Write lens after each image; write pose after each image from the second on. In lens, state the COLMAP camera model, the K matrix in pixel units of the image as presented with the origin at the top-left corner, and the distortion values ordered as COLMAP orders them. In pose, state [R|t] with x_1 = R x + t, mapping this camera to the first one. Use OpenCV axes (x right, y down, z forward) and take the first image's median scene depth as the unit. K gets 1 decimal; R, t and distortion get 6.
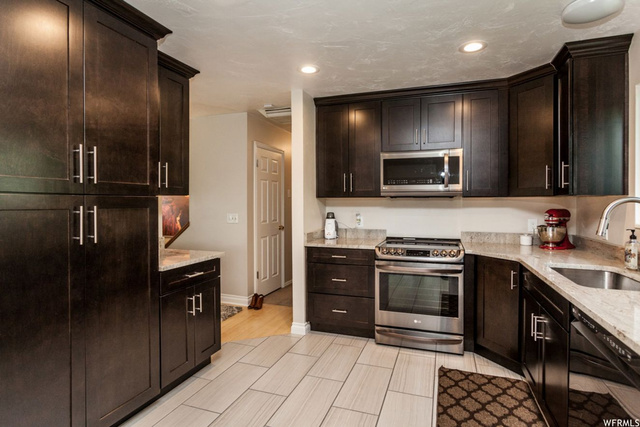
lens RADIAL K [[335.9, 0, 317.0], [0, 335.9, 204.8], [0, 0, 1]] dist [-0.011821, 0.000709]
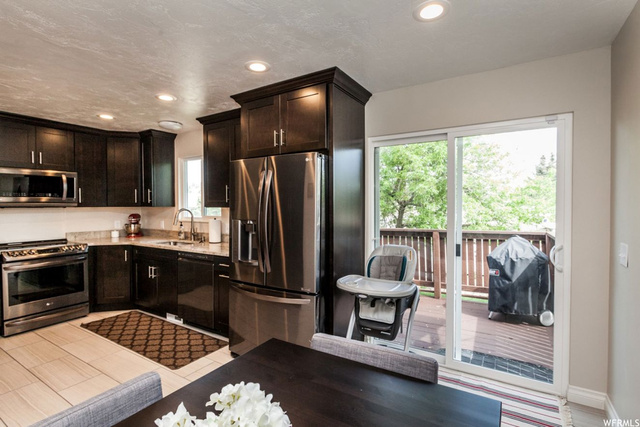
lens RADIAL K [[309.3, 0, 333.2], [0, 309.3, 212.0], [0, 0, 1]] dist [-0.013178, 0.005703]
pose [[0.176848, -0.023735, 0.983952, -0.647222], [0.009843, 0.999702, 0.022346, -0.021729], [-0.984189, 0.005733, 0.177029, -0.280665]]
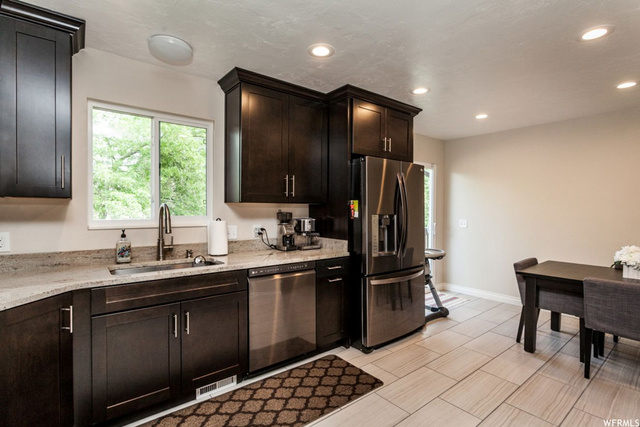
lens RADIAL K [[309.3, 0, 315.9], [0, 309.3, 213.4], [0, 0, 1]] dist [-0.013178, 0.005703]
pose [[-0.855822, -0.015131, 0.517049, -0.137091], [-0.003394, 0.999715, 0.023638, -0.007236], [-0.517260, 0.018475, -0.855629, 1.046448]]
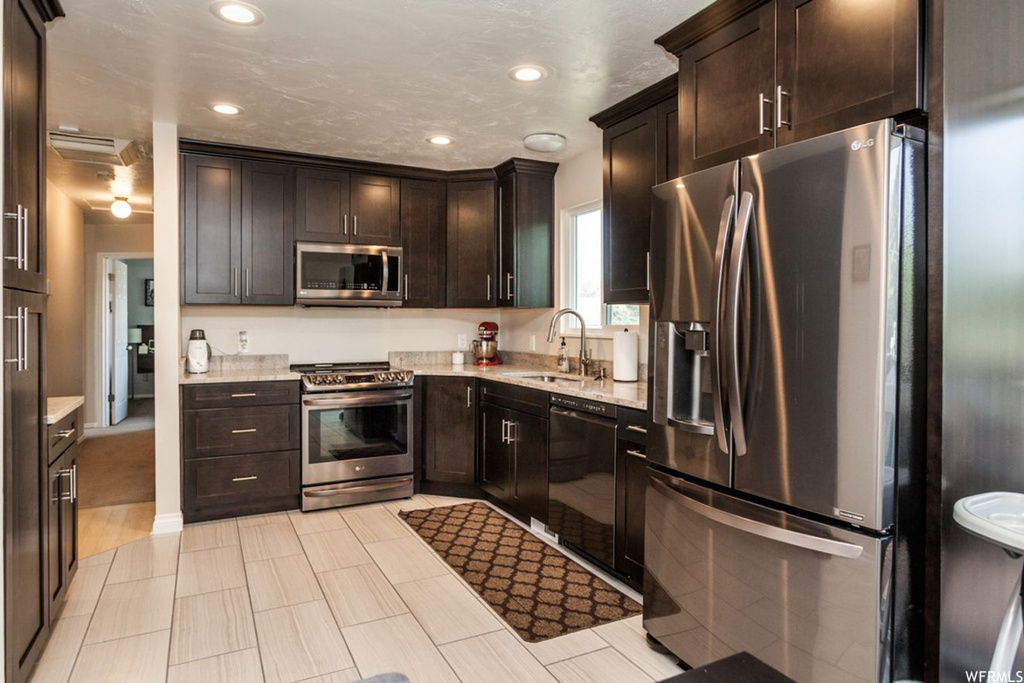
lens RADIAL K [[623.9, 0, 525.9], [0, 623.9, 325.8], [0, 0, 1]] dist [-0.021426, 0.004514]
pose [[0.665536, -0.003715, 0.746357, -0.495970], [0.004153, 0.999991, 0.001274, 0.020780], [-0.746354, 0.002252, 0.665545, -0.225962]]
